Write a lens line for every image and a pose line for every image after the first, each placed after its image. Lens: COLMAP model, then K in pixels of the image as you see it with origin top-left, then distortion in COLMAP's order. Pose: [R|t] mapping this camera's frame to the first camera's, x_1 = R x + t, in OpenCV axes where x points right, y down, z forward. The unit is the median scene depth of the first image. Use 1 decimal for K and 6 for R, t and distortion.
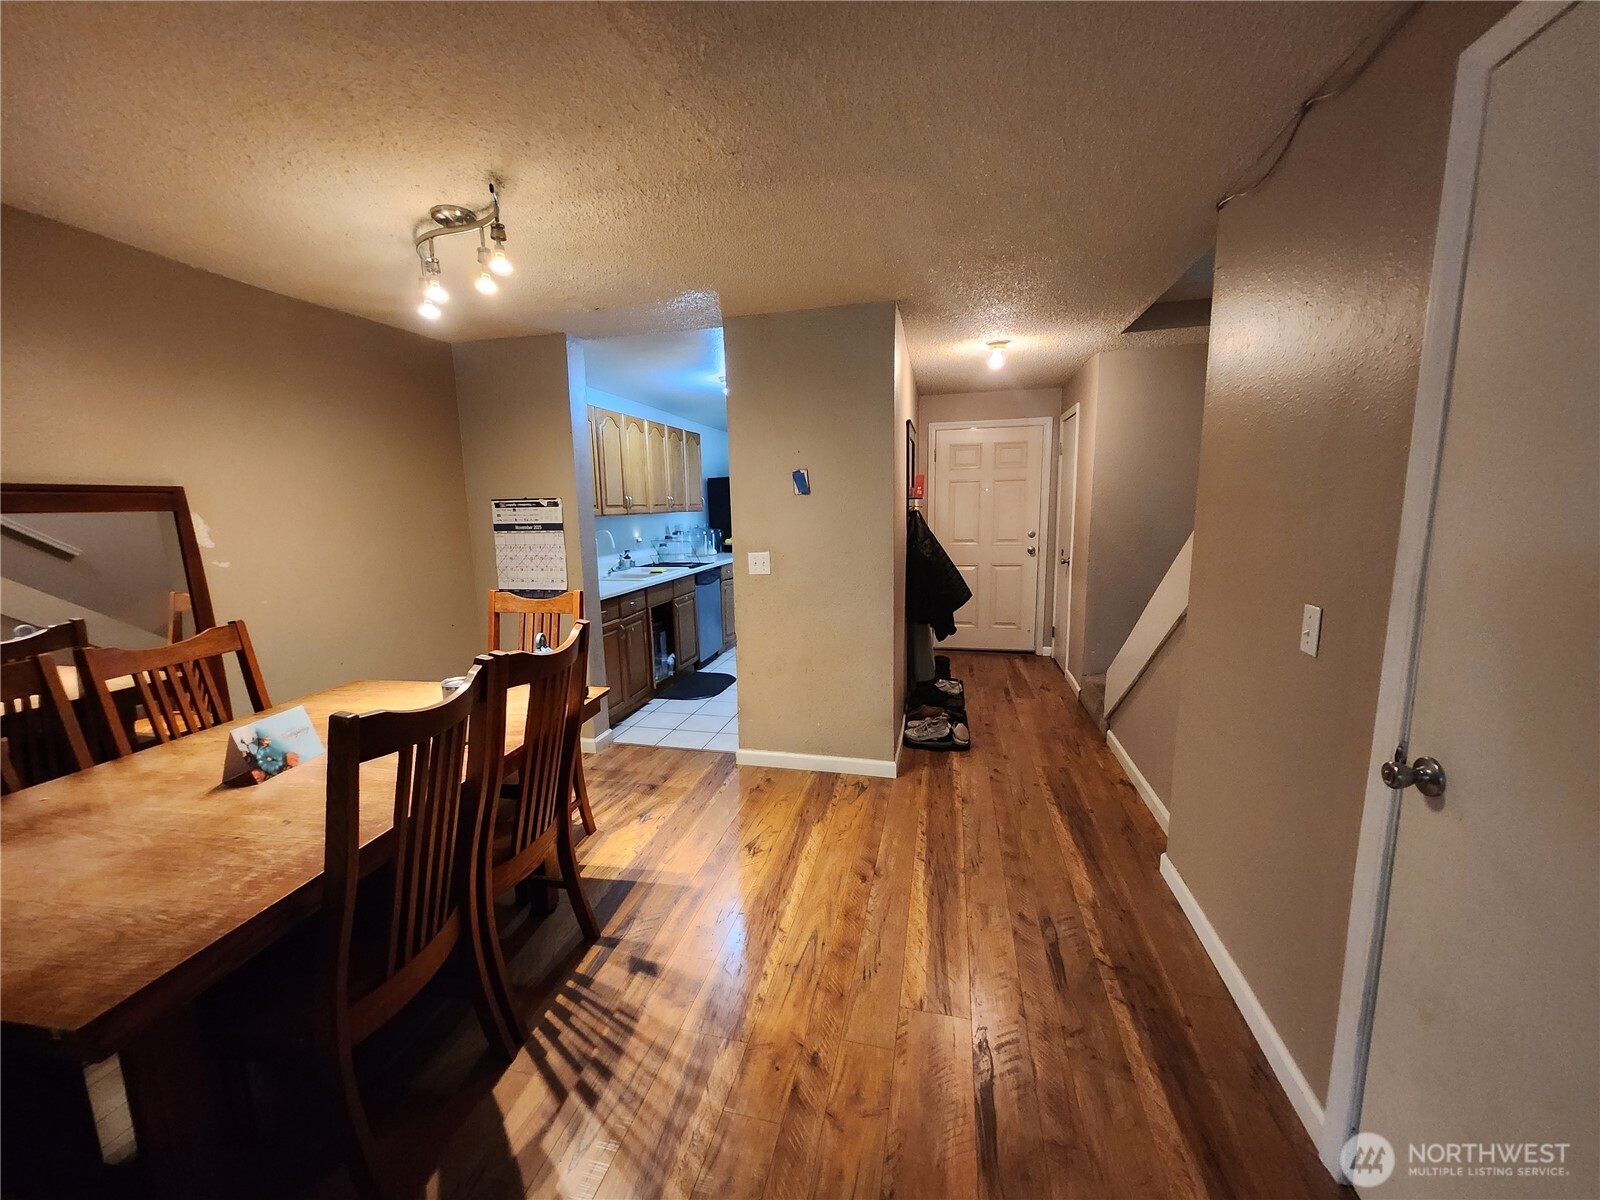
lens RADIAL K [[631.6, 0, 790.3], [0, 631.6, 607.3], [0, 0, 1]] dist [-0.003402, 0.002150]
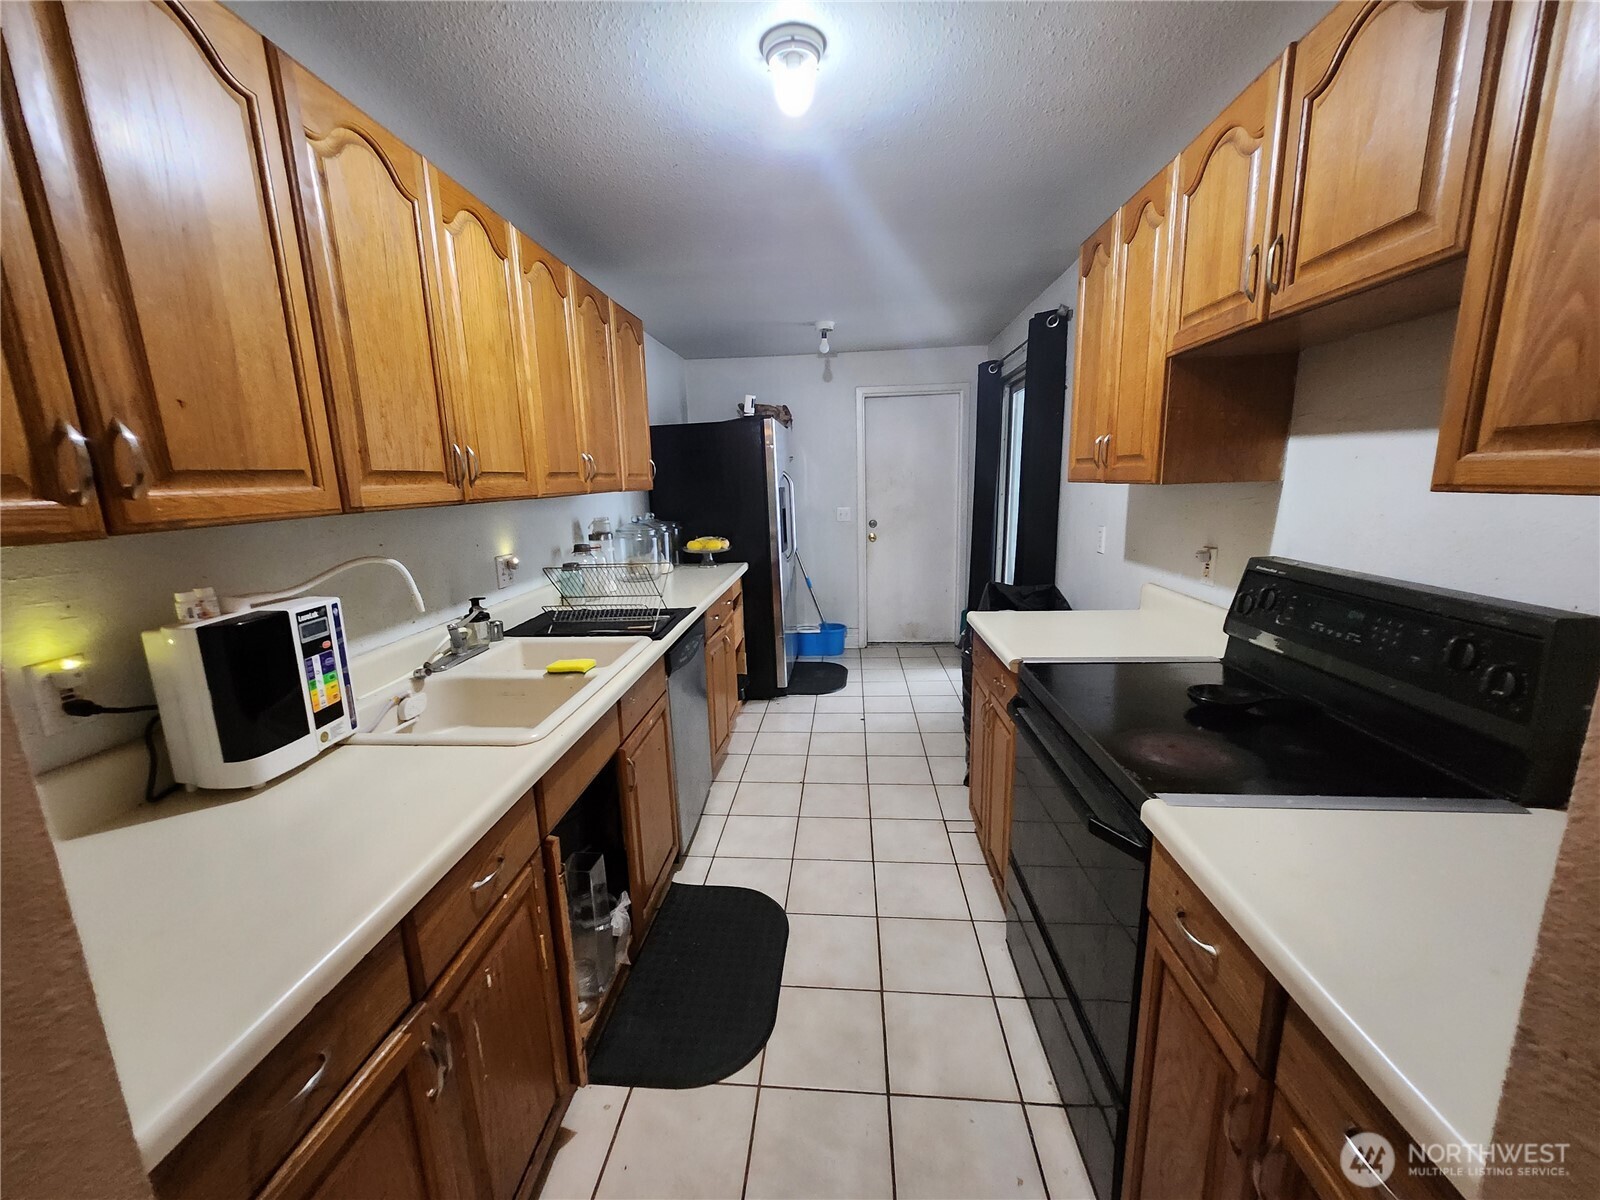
lens RADIAL K [[631.6, 0, 790.3], [0, 631.6, 607.3], [0, 0, 1]] dist [-0.003402, 0.002150]
pose [[0.986824, -0.037437, 0.157407, -0.165919], [0.031423, 0.998684, 0.040524, -0.114676], [-0.158717, -0.035044, 0.986702, 0.739908]]
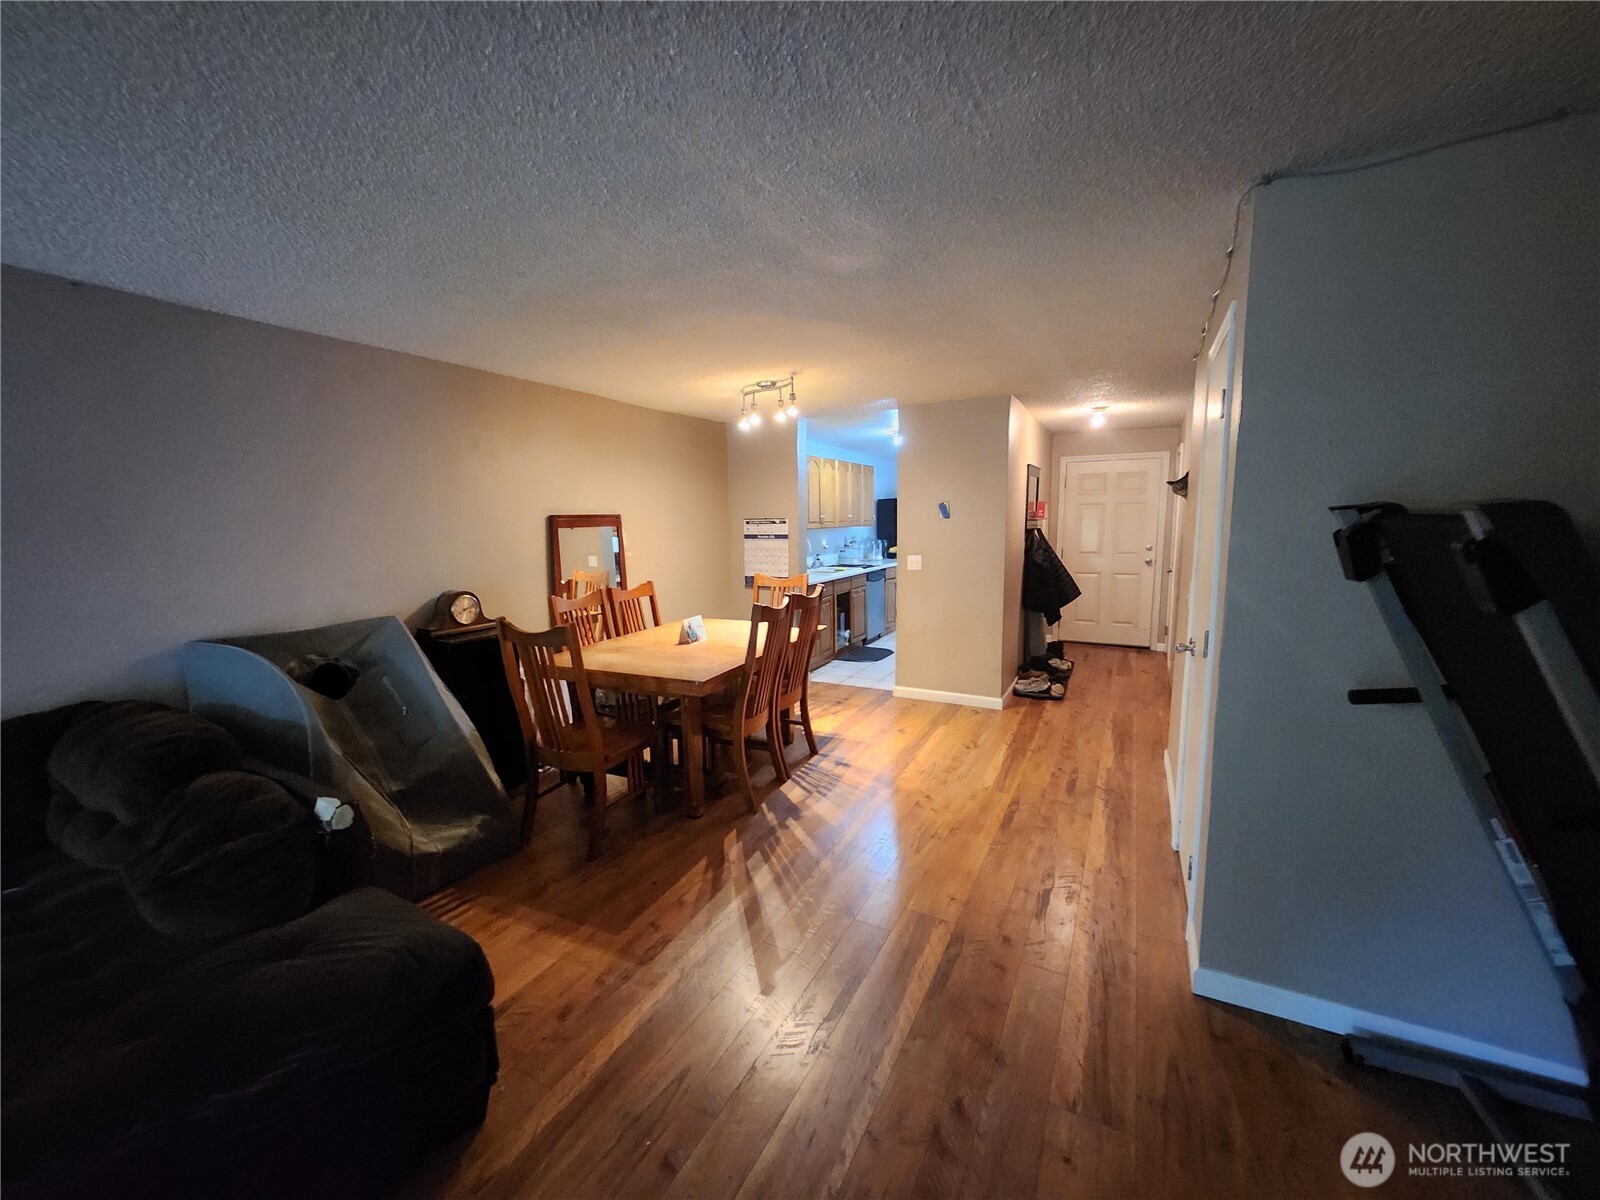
lens RADIAL K [[631.6, 0, 790.3], [0, 631.6, 607.3], [0, 0, 1]] dist [-0.003402, 0.002150]
pose [[0.968171, 0.042504, -0.246655, 0.031493], [-0.046669, 0.998849, -0.011061, 0.052327], [0.245901, 0.022220, 0.969040, -0.415224]]
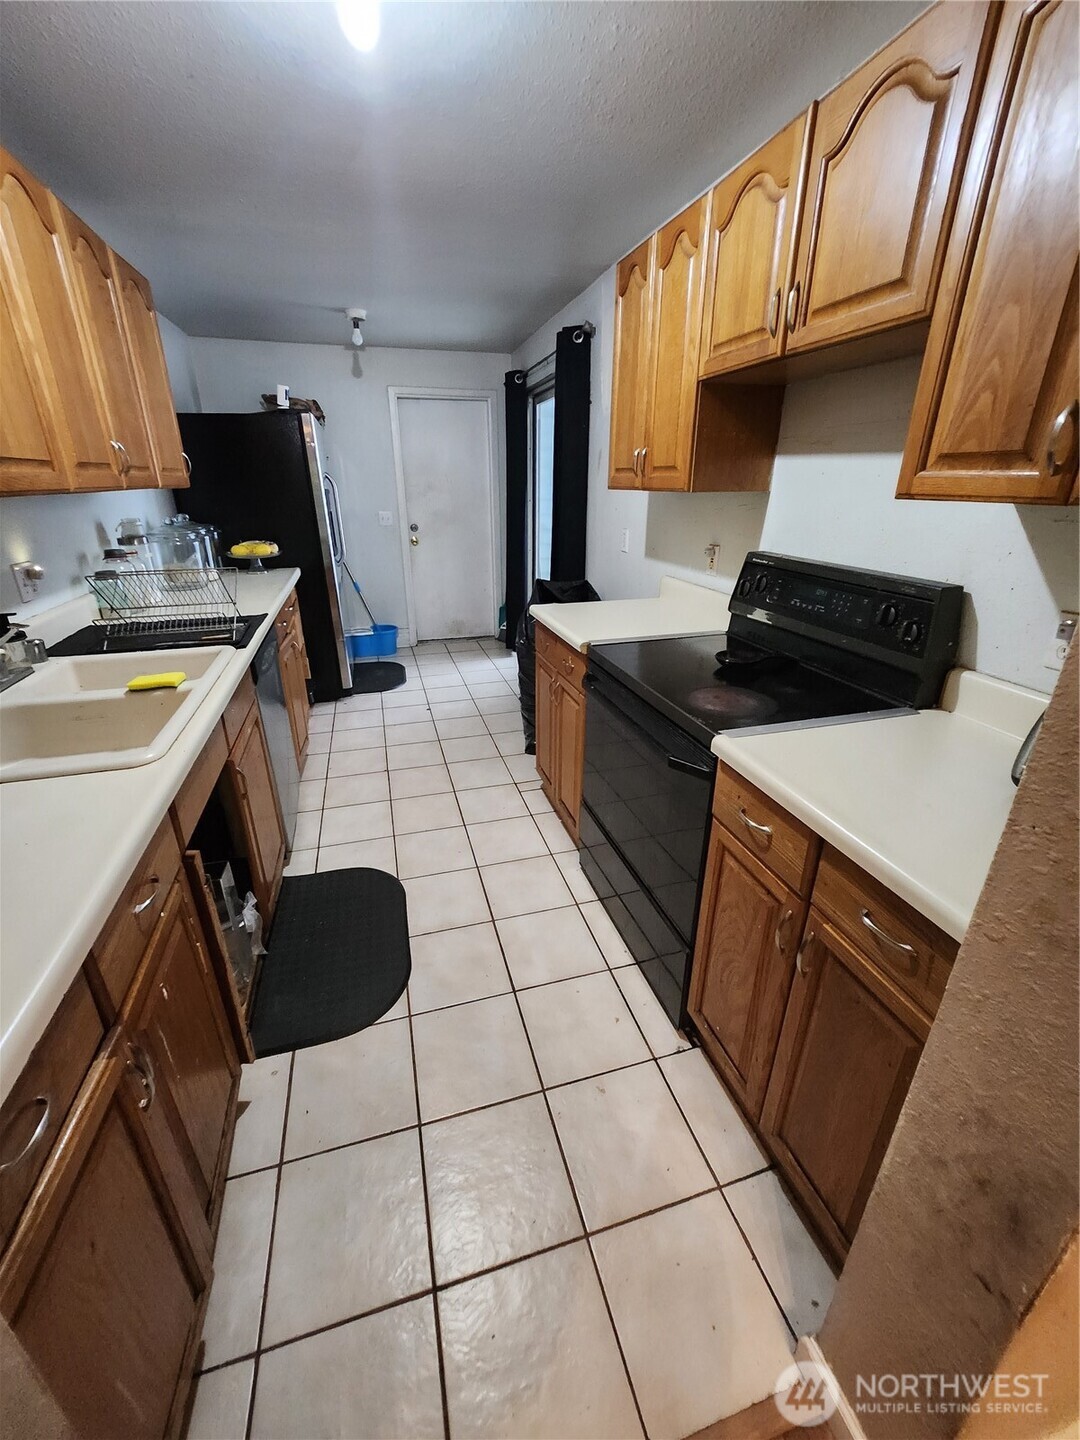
lens RADIAL K [[568.4, 0, 534.2], [0, 568.4, 708.7], [0, 0, 1]] dist [-0.003402, 0.002150]
pose [[0.863607, -0.166811, 0.475771, -0.210566], [0.061141, 0.971365, 0.229591, -0.113666], [-0.500445, -0.169187, 0.849076, 0.753624]]
